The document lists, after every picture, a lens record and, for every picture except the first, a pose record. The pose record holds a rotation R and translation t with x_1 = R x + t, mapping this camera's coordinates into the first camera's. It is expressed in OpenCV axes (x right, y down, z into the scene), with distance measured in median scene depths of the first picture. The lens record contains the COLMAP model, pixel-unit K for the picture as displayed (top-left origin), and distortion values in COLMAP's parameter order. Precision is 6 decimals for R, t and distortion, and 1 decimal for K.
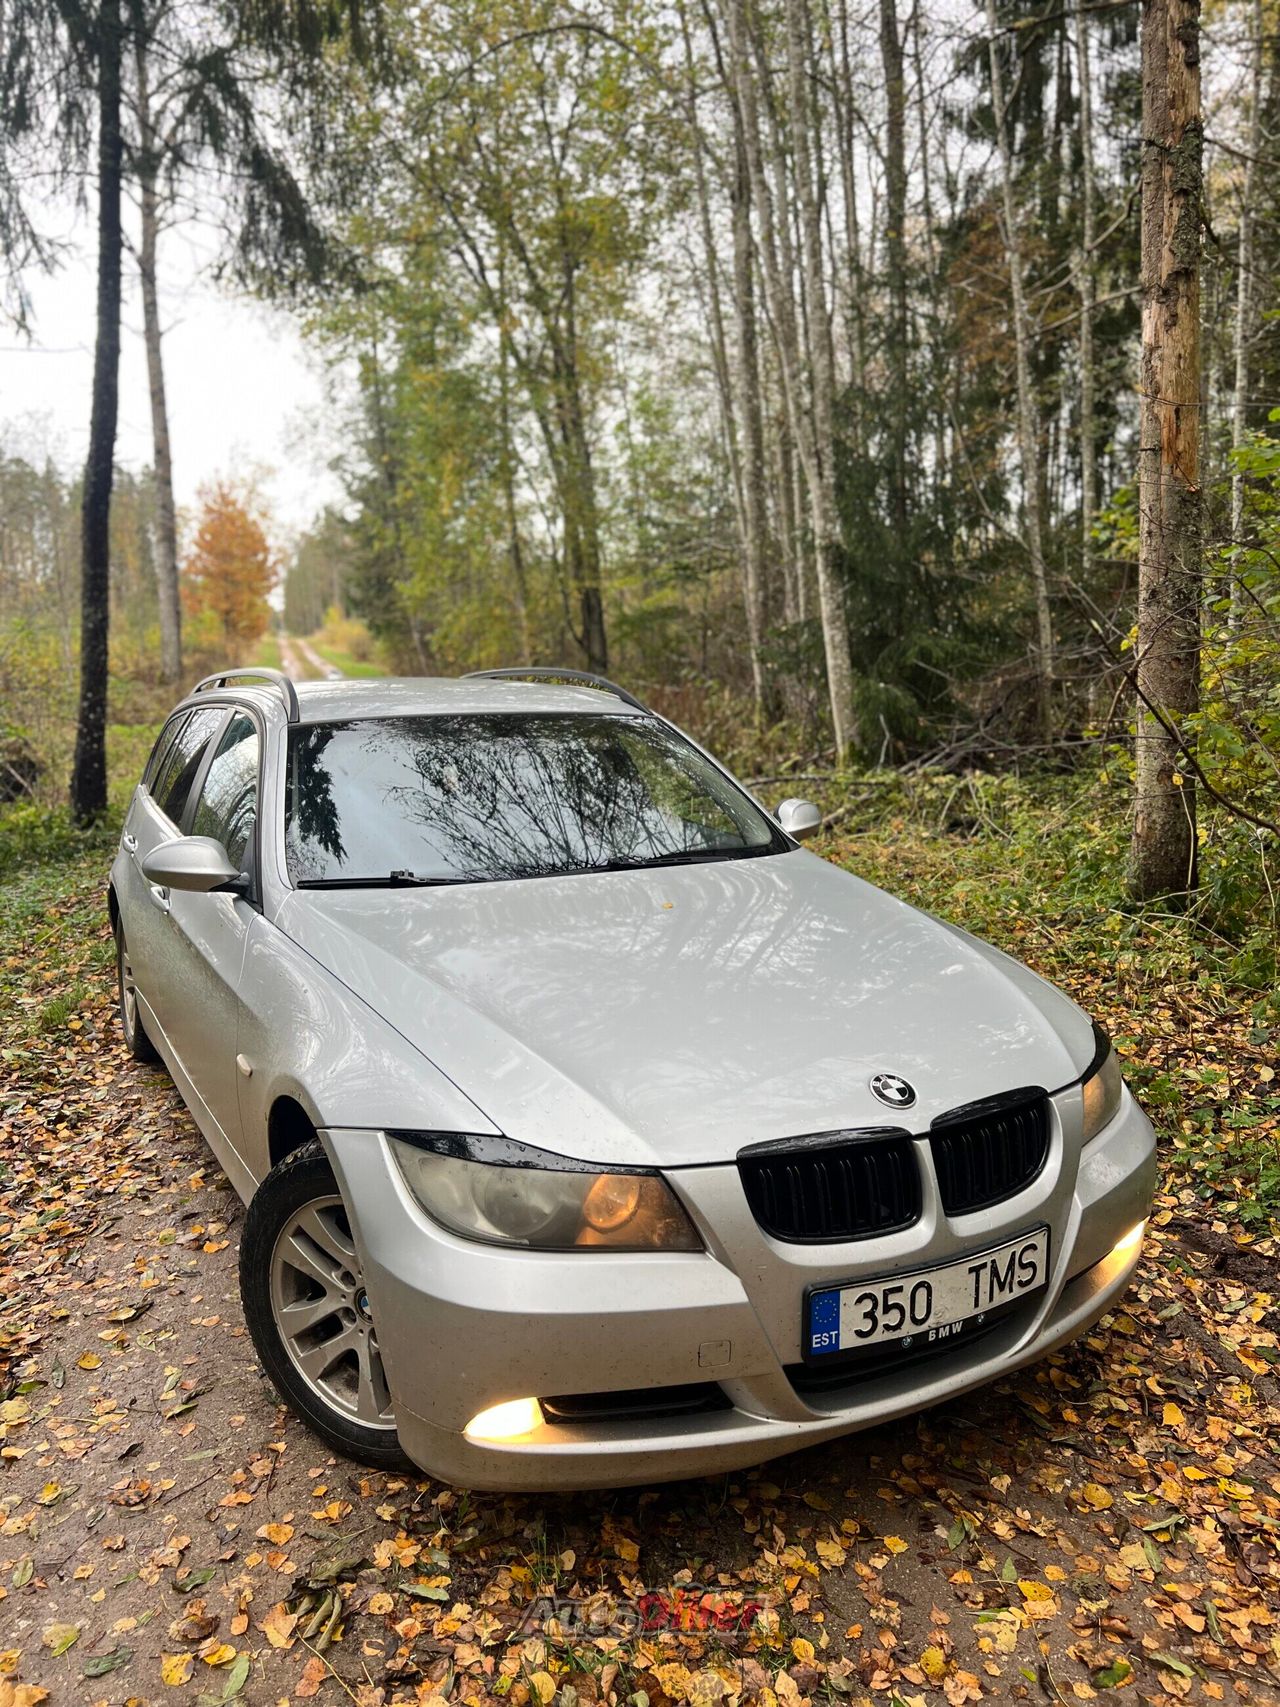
lens RADIAL K [[1297.2, 0, 643.9], [0, 1297.2, 851.7], [0, 0, 1]] dist [0.034228, -0.049777]
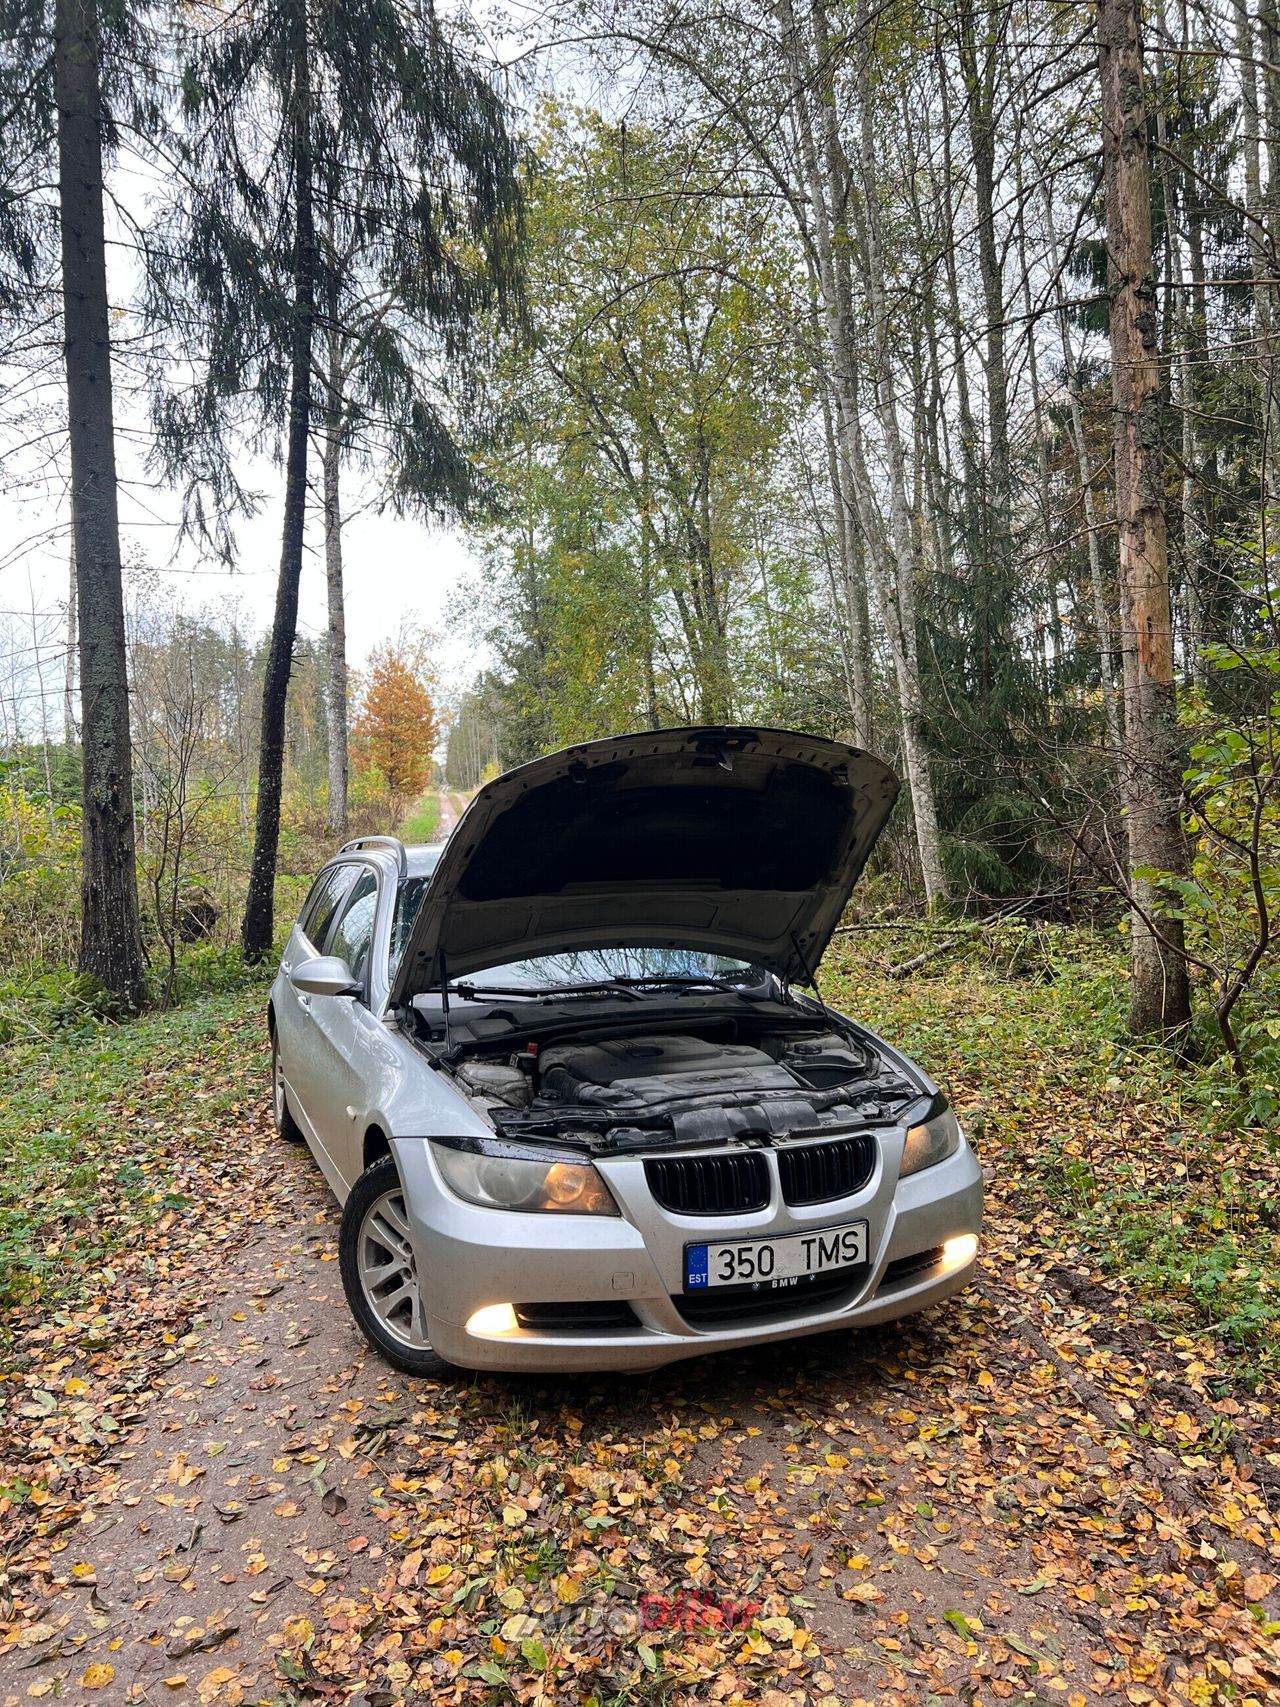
lens RADIAL K [[1301.8, 0, 652.4], [0, 1301.8, 849.0], [0, 0, 1]] dist [0.049397, -0.107858]
pose [[0.994017, 0.002361, -0.109198, 0.176548], [-0.015168, 0.993063, -0.116601, 0.034528], [0.108165, 0.117560, 0.987158, -0.416994]]
